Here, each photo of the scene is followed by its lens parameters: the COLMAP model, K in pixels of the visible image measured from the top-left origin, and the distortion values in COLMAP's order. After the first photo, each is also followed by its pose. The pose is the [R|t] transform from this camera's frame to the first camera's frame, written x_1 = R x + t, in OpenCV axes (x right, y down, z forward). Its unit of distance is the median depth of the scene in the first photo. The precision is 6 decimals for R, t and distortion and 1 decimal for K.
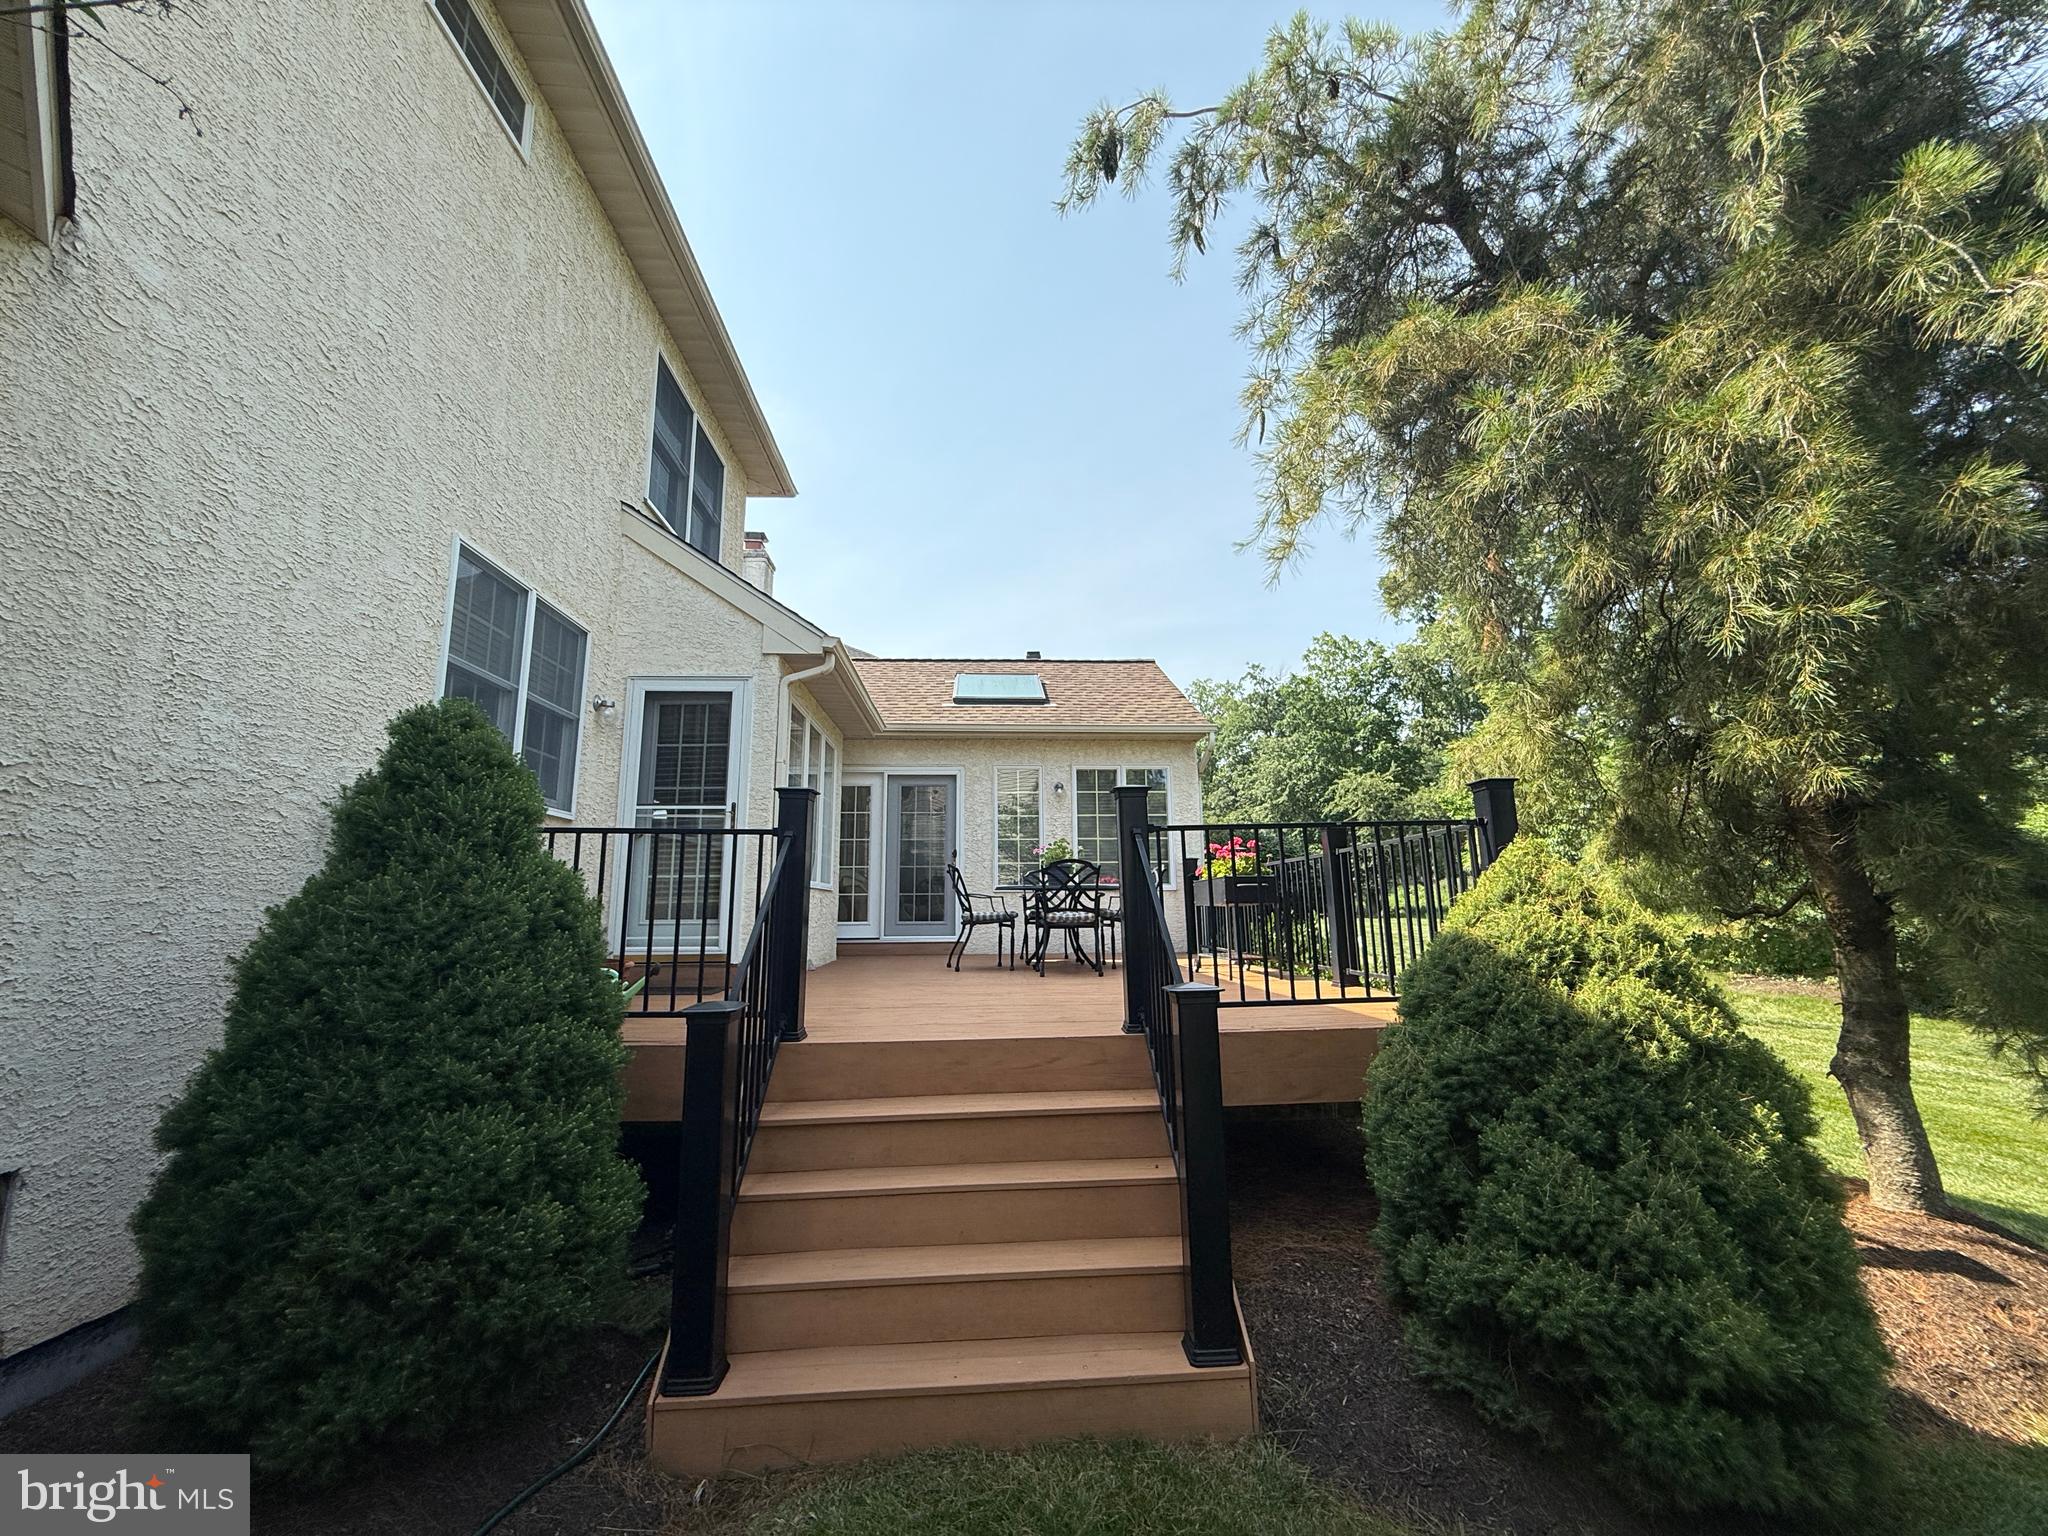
lens RADIAL K [[819.5, 0, 1022.7], [0, 819.5, 759.0], [0, 0, 1]] dist [-0.001420, 0.000754]
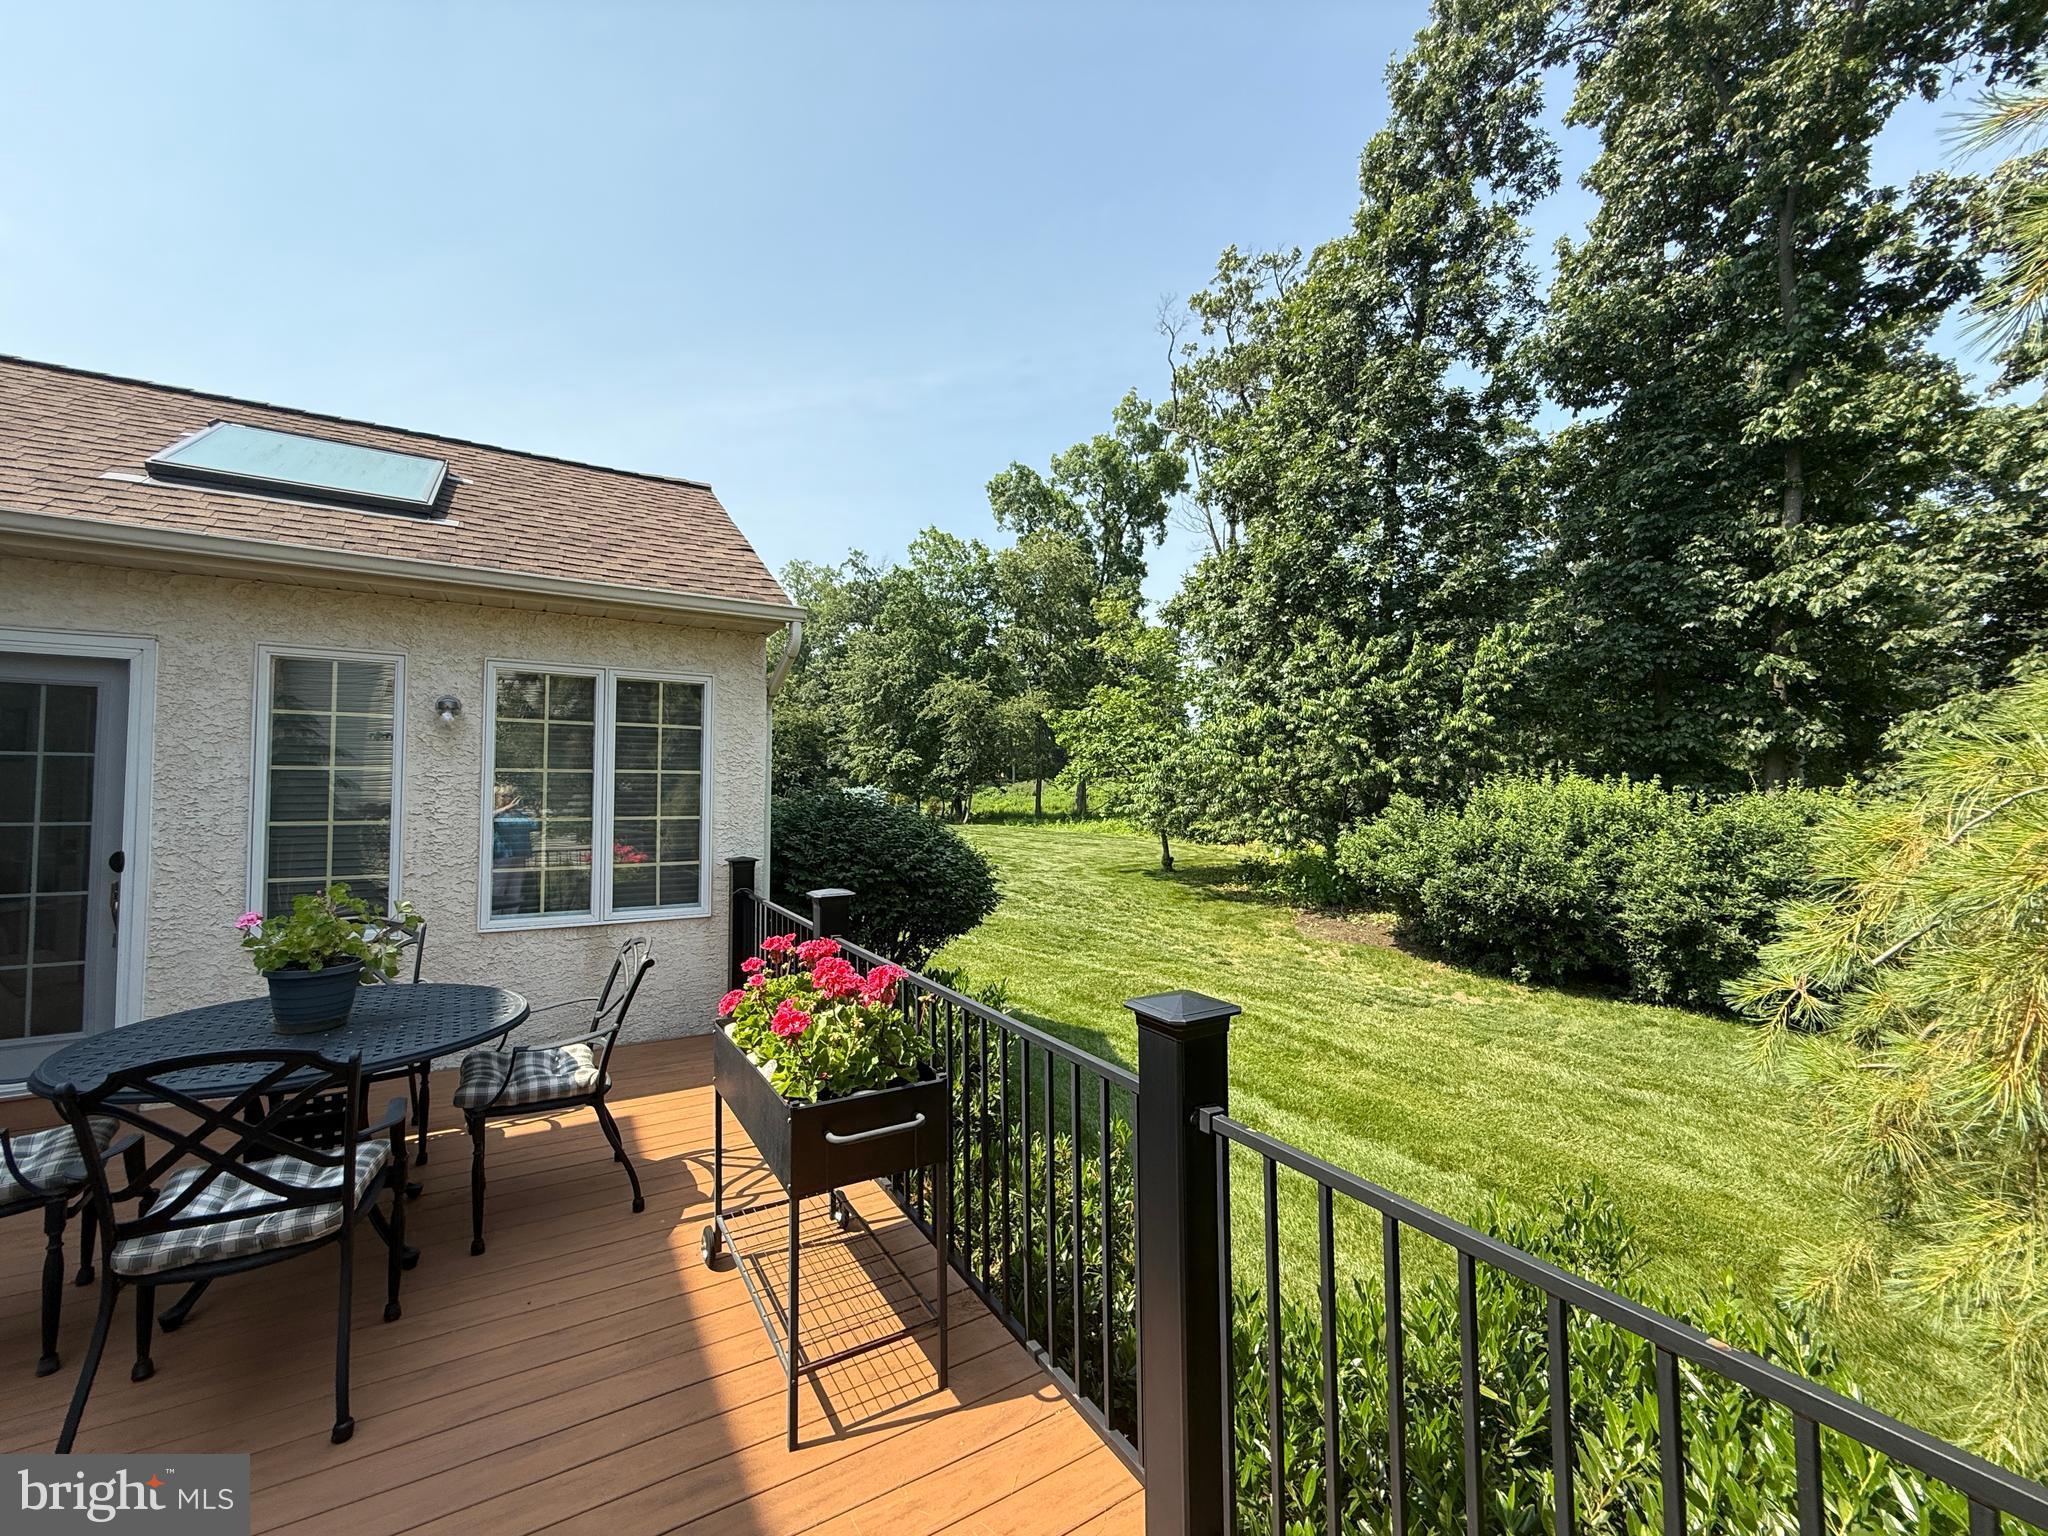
lens RADIAL K [[819.5, 0, 1008.7], [0, 819.5, 751.5], [0, 0, 1]] dist [-0.001420, 0.000754]
pose [[0.888455, 0.034352, 0.457675, 0.026000], [-0.091941, 0.990303, 0.104149, -0.003750], [-0.449660, -0.134611, 0.882998, 0.105263]]
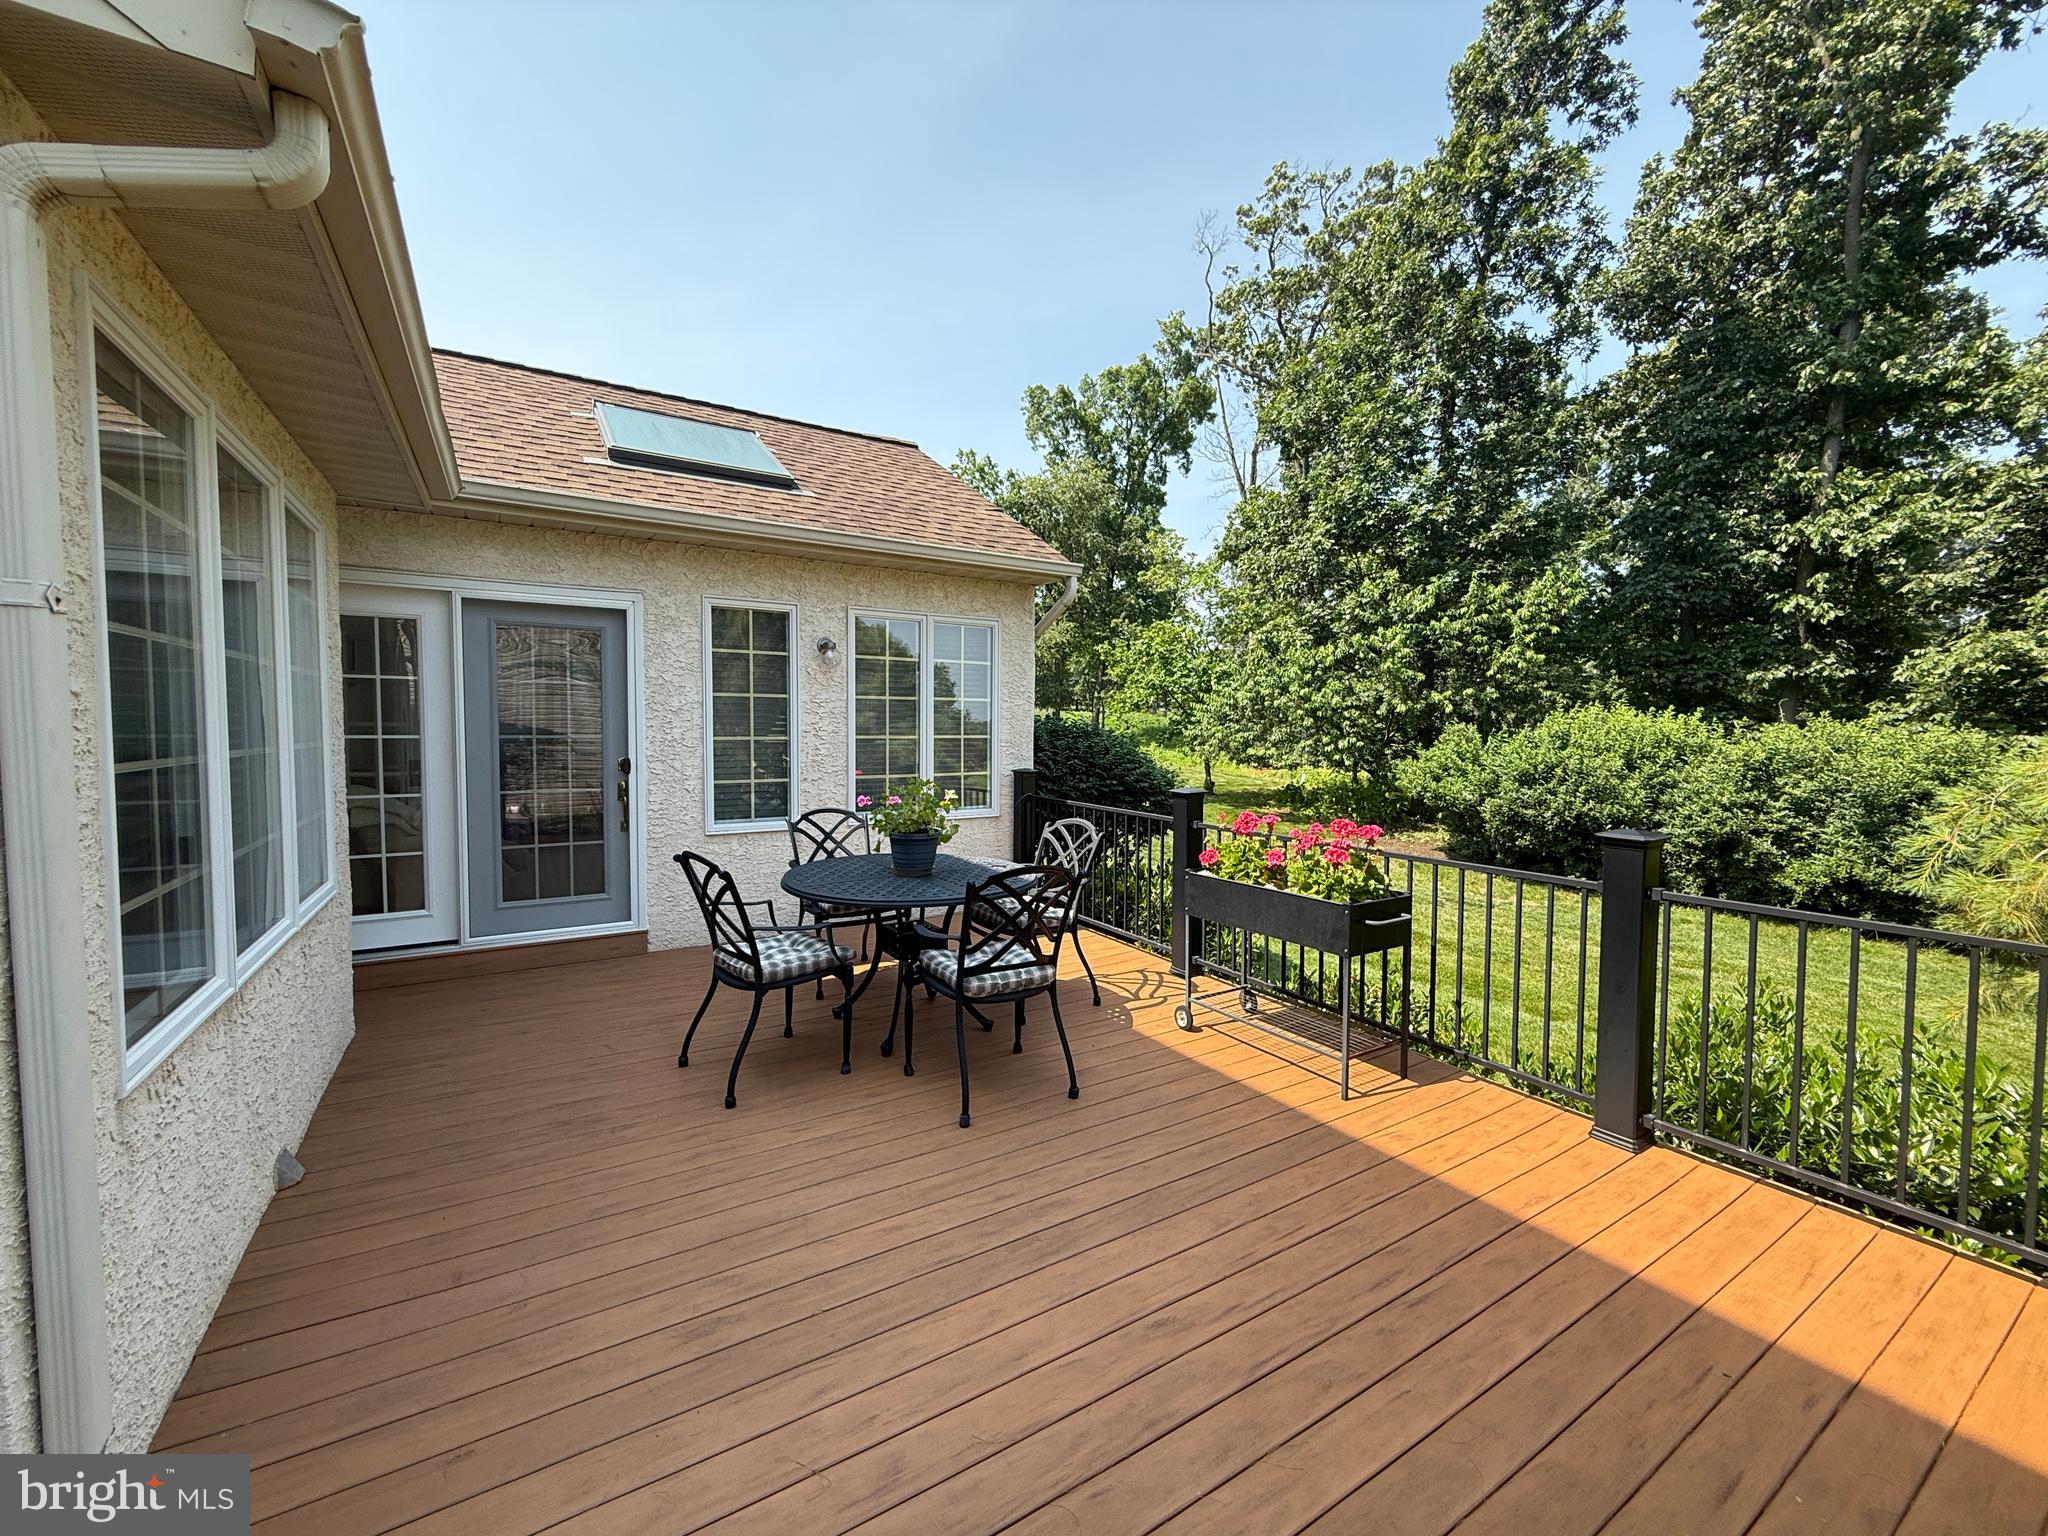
lens RADIAL K [[819.5, 0, 1005.9], [0, 819.5, 760.7], [0, 0, 1]] dist [-0.001420, 0.000754]
pose [[0.882532, -0.005736, 0.470217, -0.025695], [-0.100134, 0.974701, 0.199828, -0.003223], [-0.459467, -0.223439, 0.859631, 0.100855]]
